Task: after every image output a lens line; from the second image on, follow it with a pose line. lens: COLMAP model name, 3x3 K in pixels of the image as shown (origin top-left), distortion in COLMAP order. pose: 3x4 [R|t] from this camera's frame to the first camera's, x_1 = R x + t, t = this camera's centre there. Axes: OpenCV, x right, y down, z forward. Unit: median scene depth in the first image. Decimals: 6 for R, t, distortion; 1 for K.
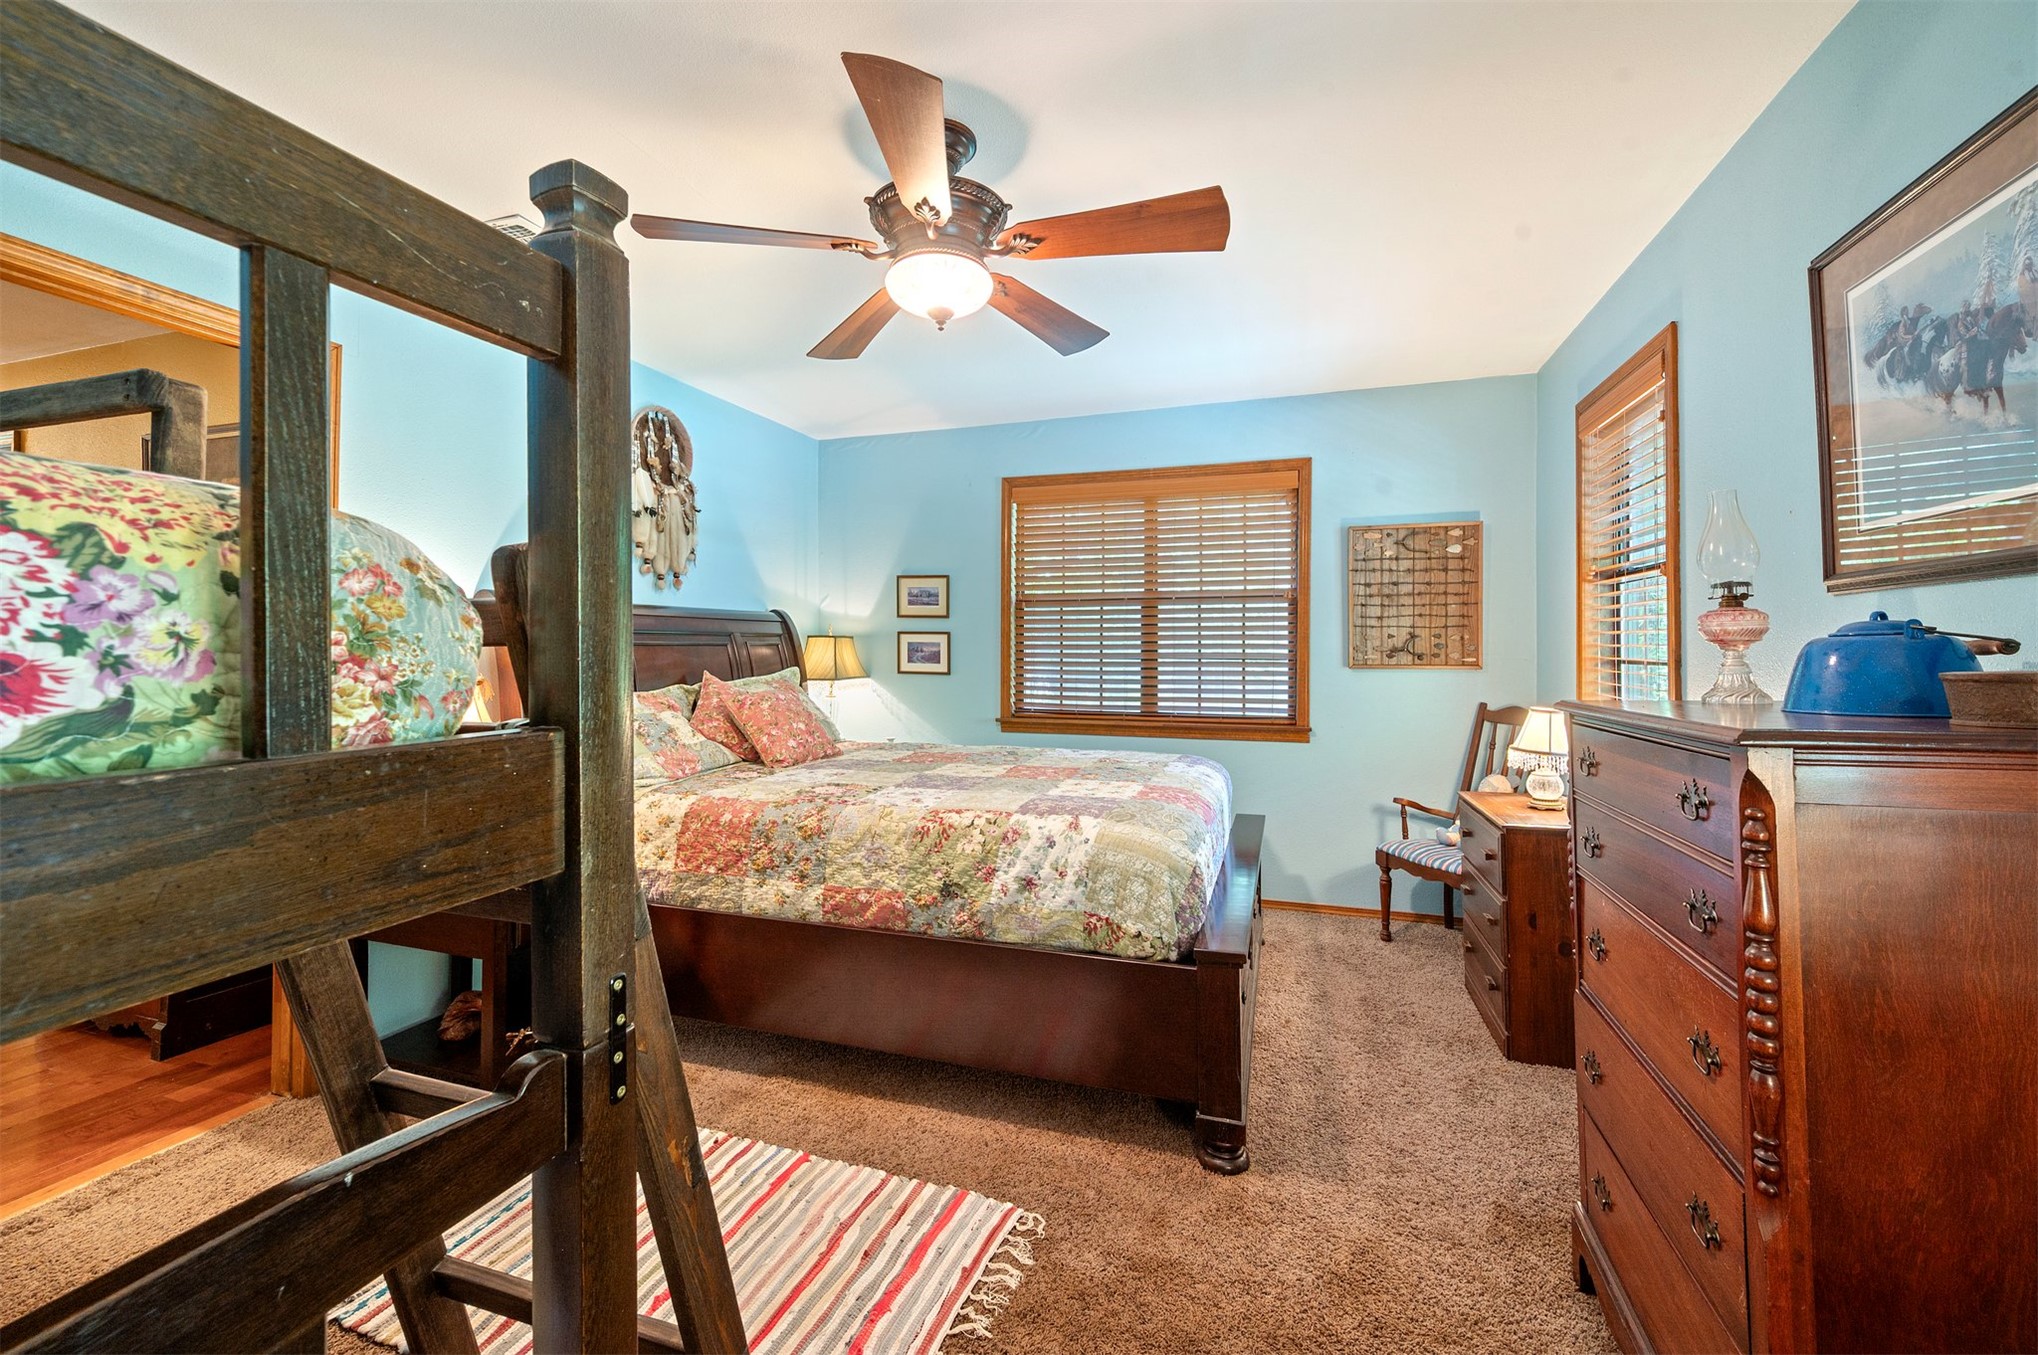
lens RADIAL K [[818.1, 0, 1024.9], [0, 818.1, 644.7], [0, 0, 1]] dist [0.001037, 0.000138]
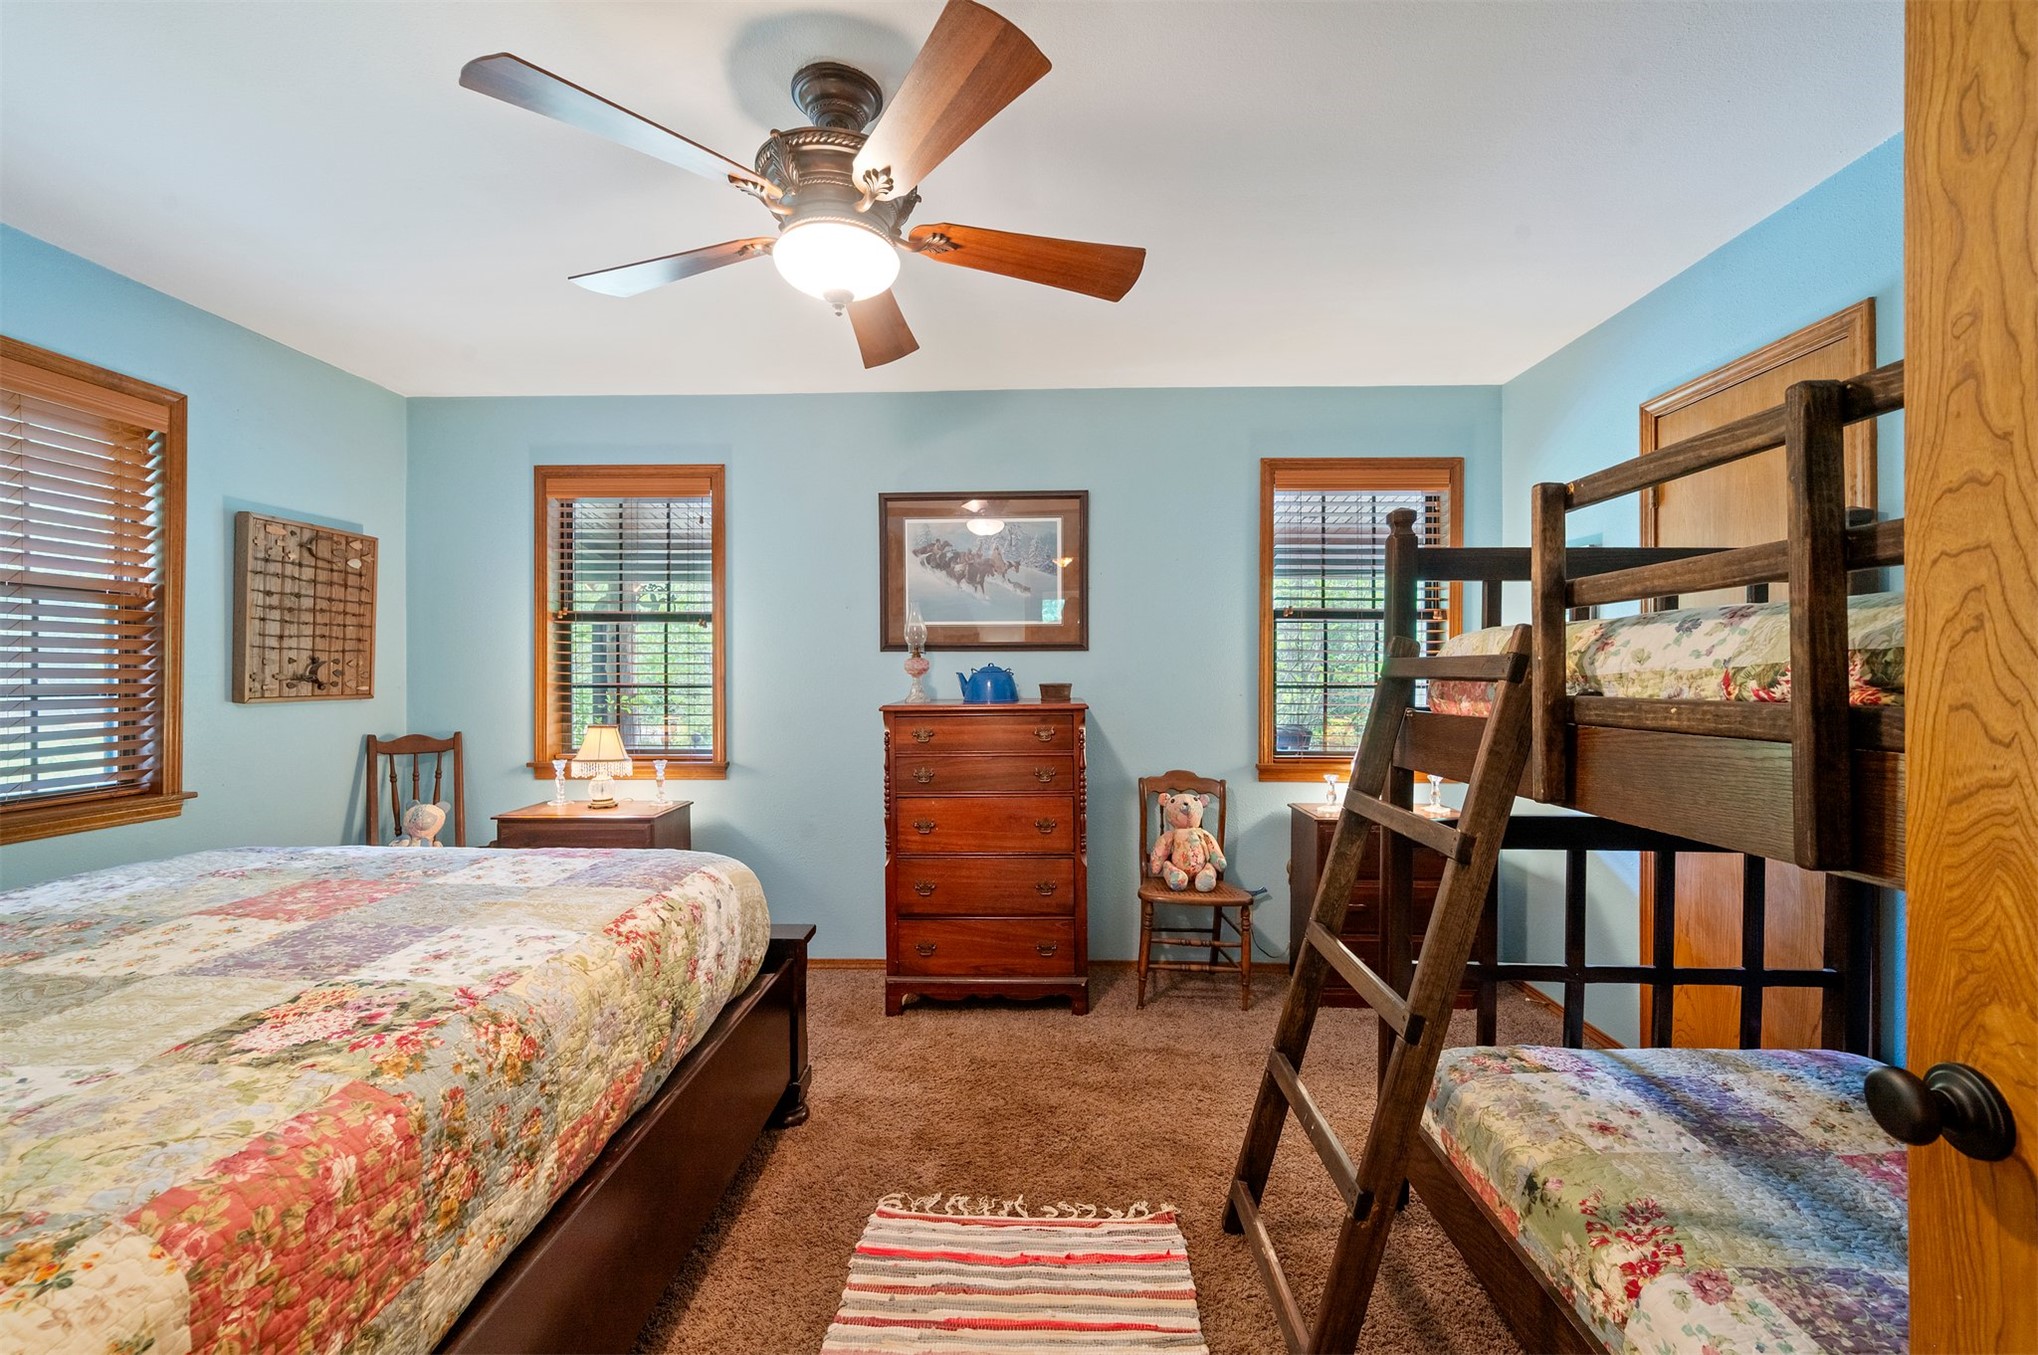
lens RADIAL K [[806.9, 0, 1019.2], [0, 806.9, 685.3], [0, 0, 1]] dist [-0.000717, -0.000232]
pose [[-0.278817, -0.013909, 0.960243, -0.514911], [-0.004835, 0.999903, 0.013080, -0.000053], [-0.960332, -0.000996, -0.278858, 0.548971]]
